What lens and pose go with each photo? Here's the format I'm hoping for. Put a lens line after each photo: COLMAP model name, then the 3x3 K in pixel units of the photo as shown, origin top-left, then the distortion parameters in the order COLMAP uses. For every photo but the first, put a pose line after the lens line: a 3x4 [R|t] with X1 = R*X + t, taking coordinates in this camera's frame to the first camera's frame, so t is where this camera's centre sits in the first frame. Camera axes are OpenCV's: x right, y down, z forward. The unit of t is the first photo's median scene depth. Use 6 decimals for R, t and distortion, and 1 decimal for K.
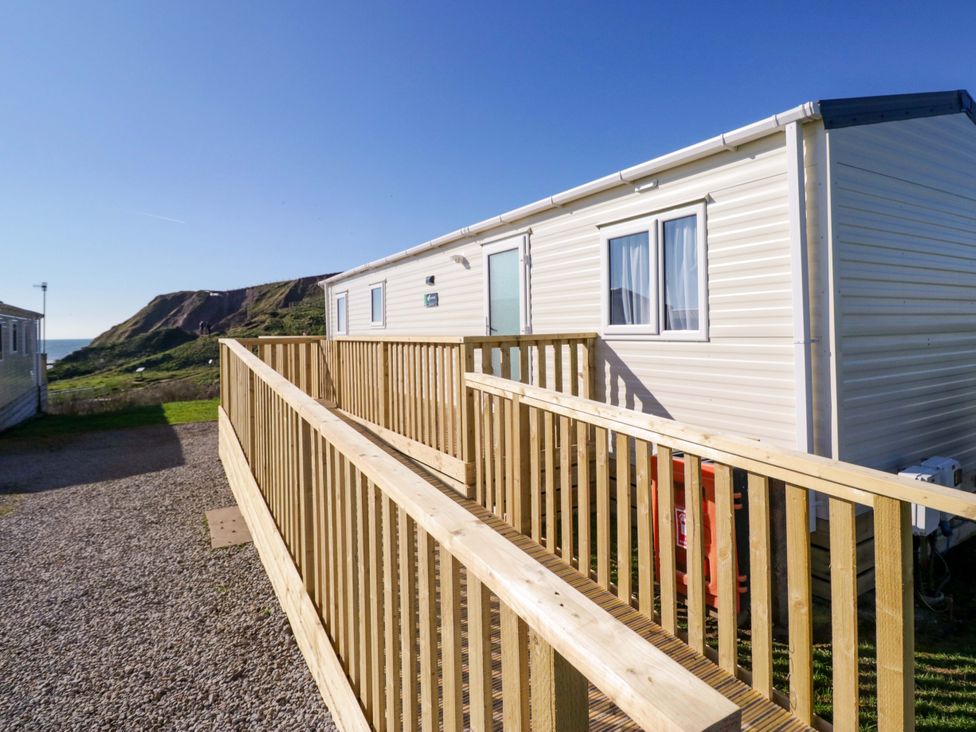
lens RADIAL K [[567.3, 0, 530.2], [0, 567.3, 323.3], [0, 0, 1]] dist [0.000401, -0.003024]
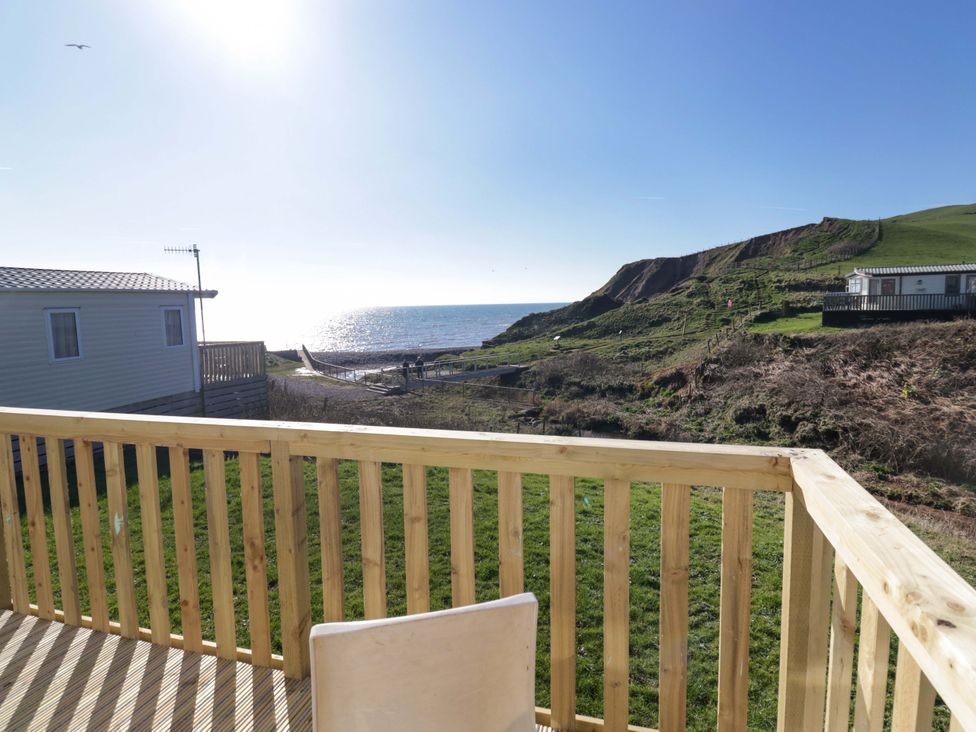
lens RADIAL K [[538.1, 0, 493.3], [0, 538.1, 361.2], [0, 0, 1]] dist [-0.005237, -0.002164]
pose [[0.660794, 0.083026, -0.745961, -0.276091], [0.019858, 0.991581, 0.127955, -0.018995], [0.750304, -0.099365, 0.653582, 1.945524]]
